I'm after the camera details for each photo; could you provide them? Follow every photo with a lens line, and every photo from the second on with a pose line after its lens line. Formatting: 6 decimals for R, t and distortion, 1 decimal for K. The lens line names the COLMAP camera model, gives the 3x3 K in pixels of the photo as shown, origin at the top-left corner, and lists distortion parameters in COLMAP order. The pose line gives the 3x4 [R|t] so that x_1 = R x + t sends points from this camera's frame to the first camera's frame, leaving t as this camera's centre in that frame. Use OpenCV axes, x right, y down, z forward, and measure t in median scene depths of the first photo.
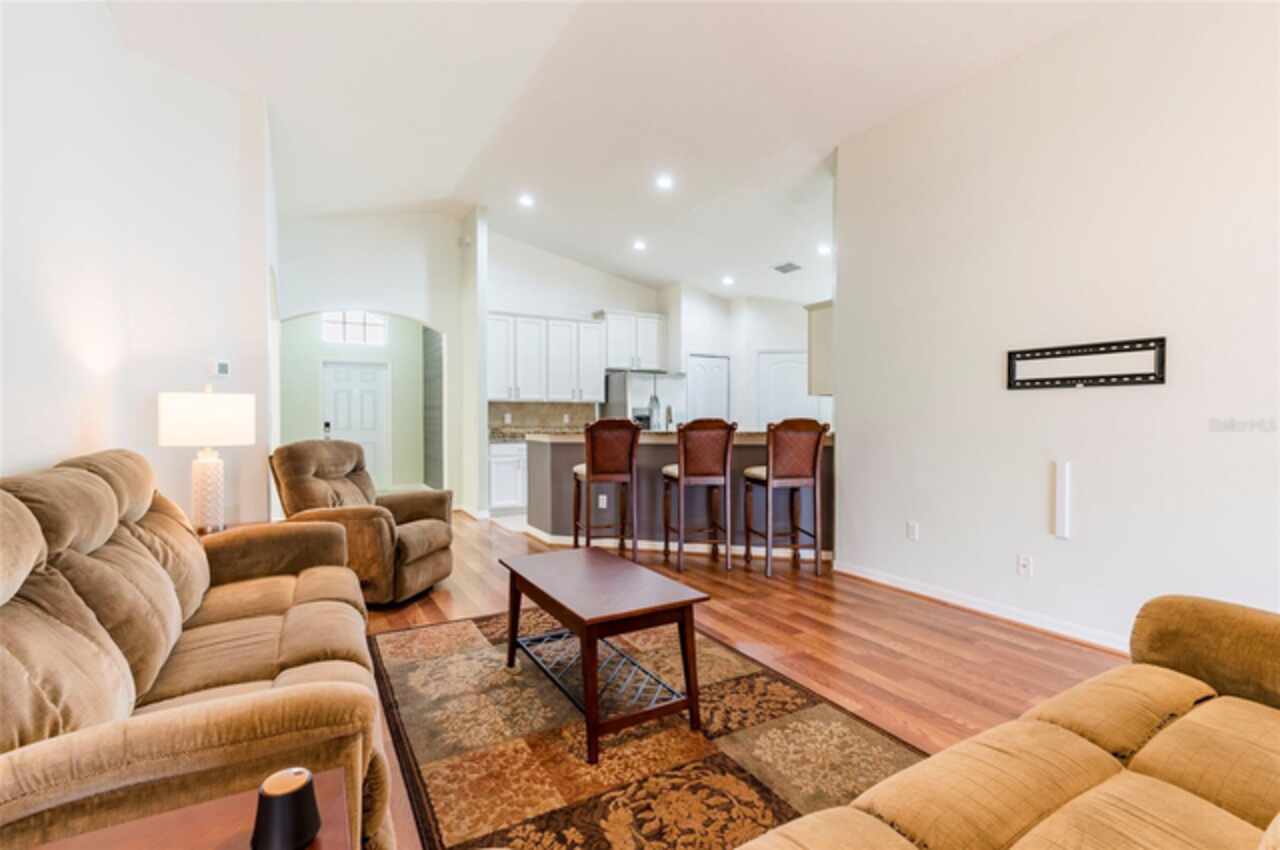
lens RADIAL K [[599.3, 0, 638.2], [0, 599.3, 419.7], [0, 0, 1]] dist [0.029674, 0.000046]
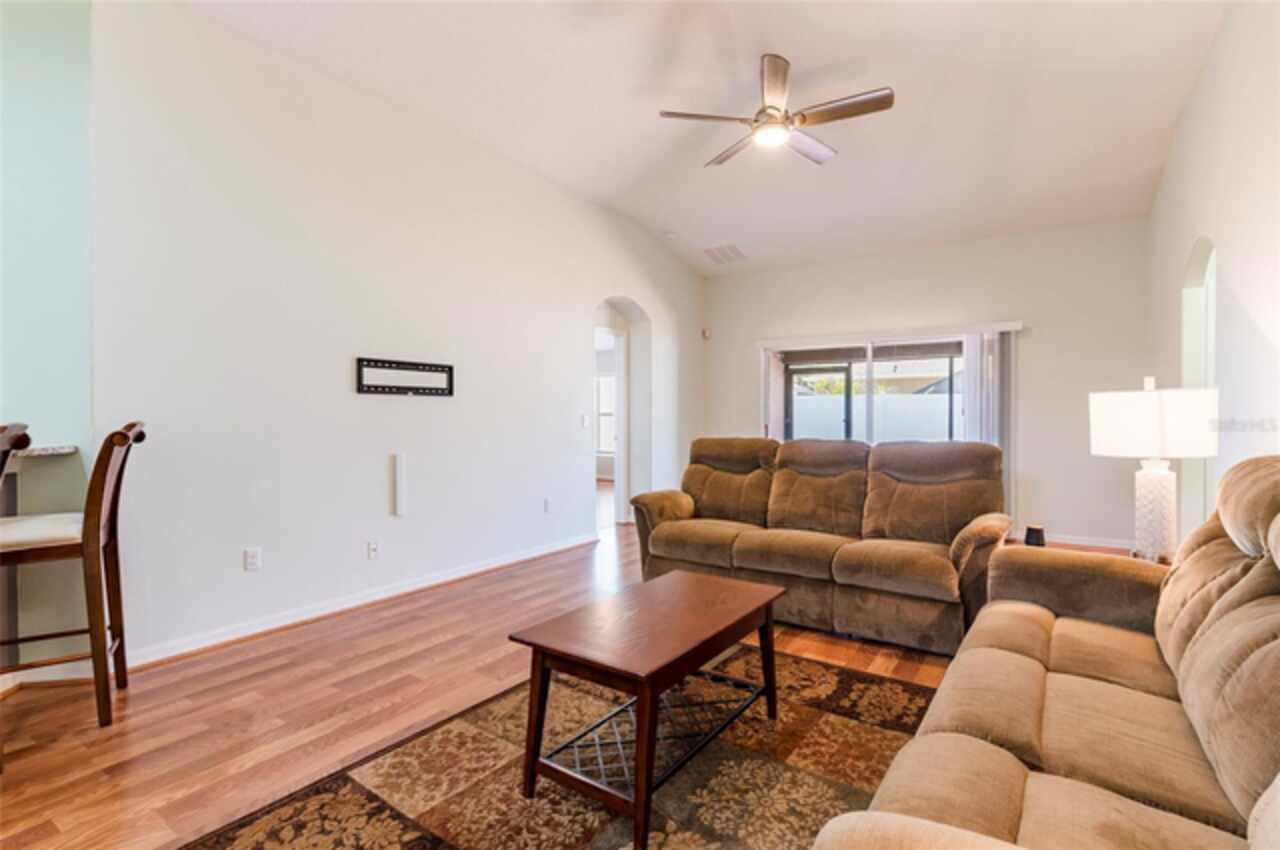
lens RADIAL K [[612.2, 0, 647.2], [0, 612.2, 422.8], [0, 0, 1]] dist [0.000911, -0.000554]
pose [[-0.435656, -0.007427, 0.900083, -0.695921], [0.010023, 0.999864, 0.013102, -0.006714], [-0.900058, 0.014730, -0.435522, 1.177059]]
